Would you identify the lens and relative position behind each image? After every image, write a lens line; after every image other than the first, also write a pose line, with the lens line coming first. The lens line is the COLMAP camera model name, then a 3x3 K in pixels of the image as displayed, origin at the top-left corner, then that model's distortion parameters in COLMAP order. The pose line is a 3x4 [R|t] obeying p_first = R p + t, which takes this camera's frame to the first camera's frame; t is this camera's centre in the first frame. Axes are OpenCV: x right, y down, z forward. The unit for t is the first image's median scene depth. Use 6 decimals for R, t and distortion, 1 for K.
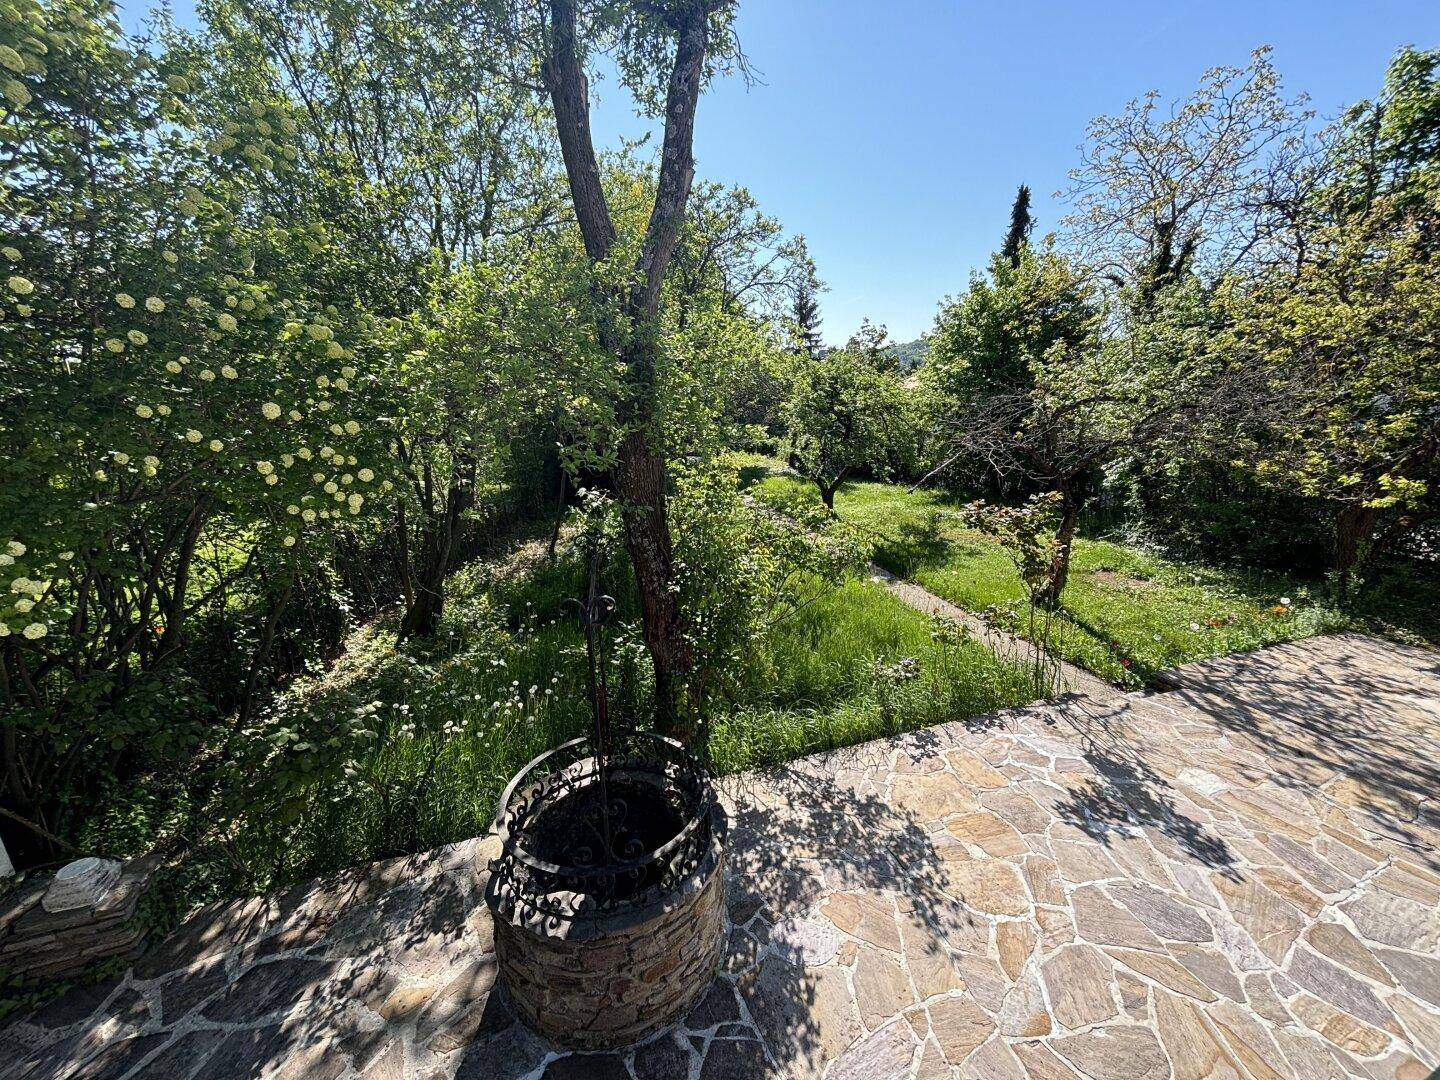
lens RADIAL K [[570.5, 0, 705.8], [0, 570.5, 532.0], [0, 0, 1]] dist [0.000532, 0.000108]
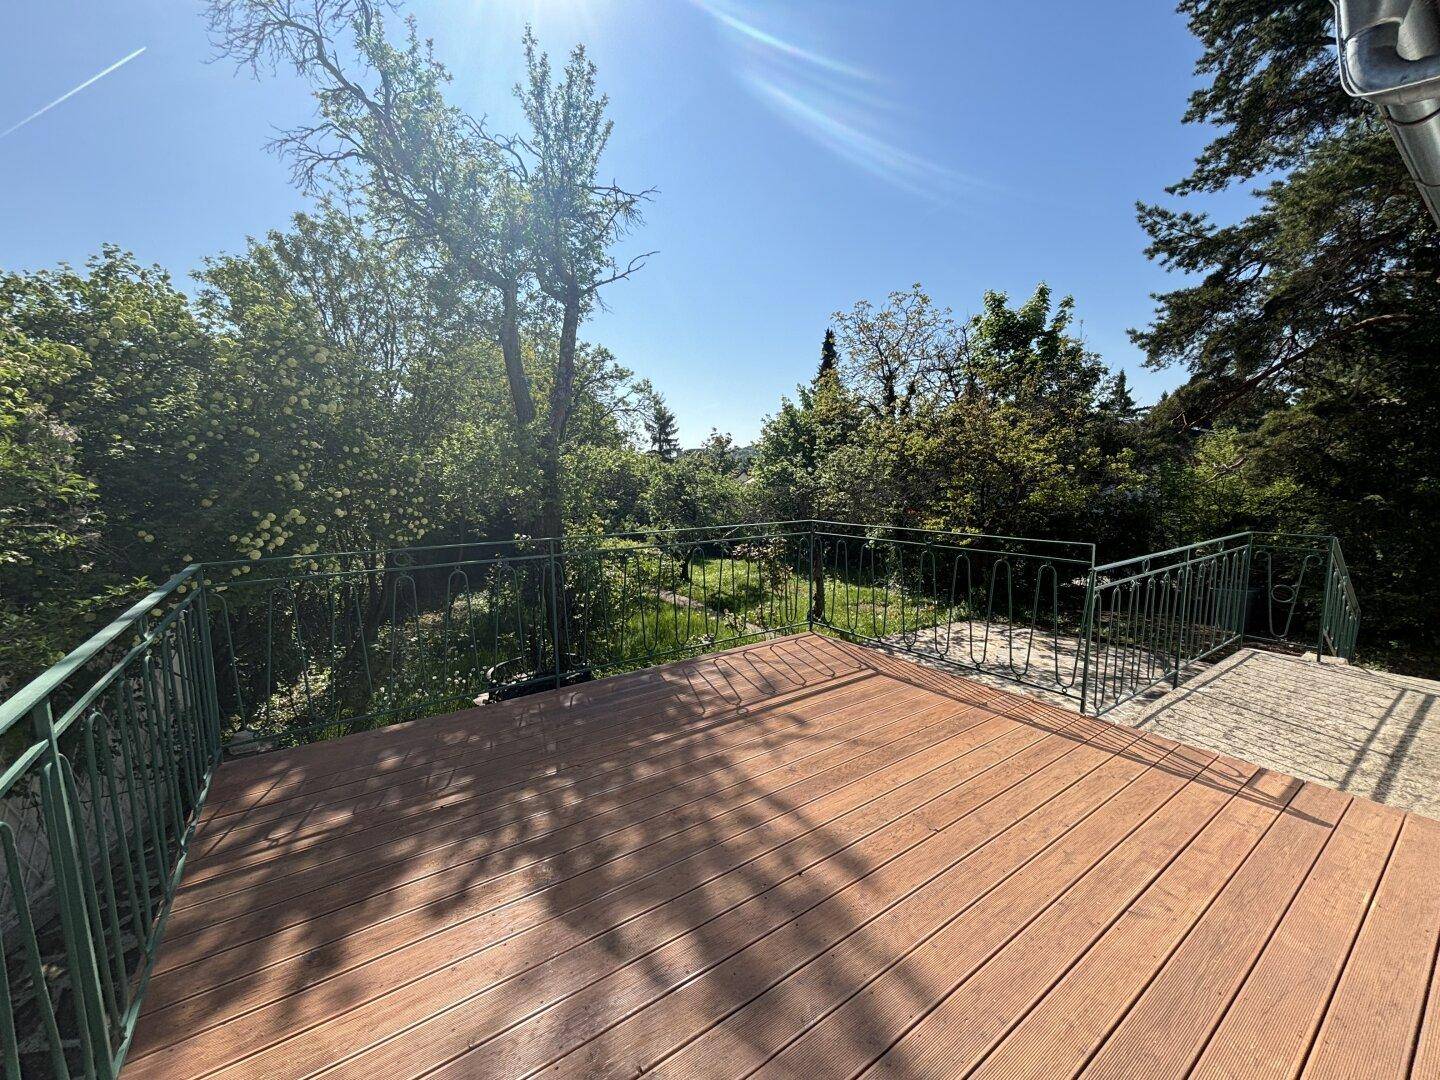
lens RADIAL K [[579.3, 0, 719.8], [0, 579.3, 543.5], [0, 0, 1]] dist [-0.011256, 0.005790]
pose [[0.972335, -0.029850, 0.231676, -0.004098], [0.063149, 0.988462, -0.137678, 0.092541], [-0.224893, 0.148499, 0.963001, -0.350609]]
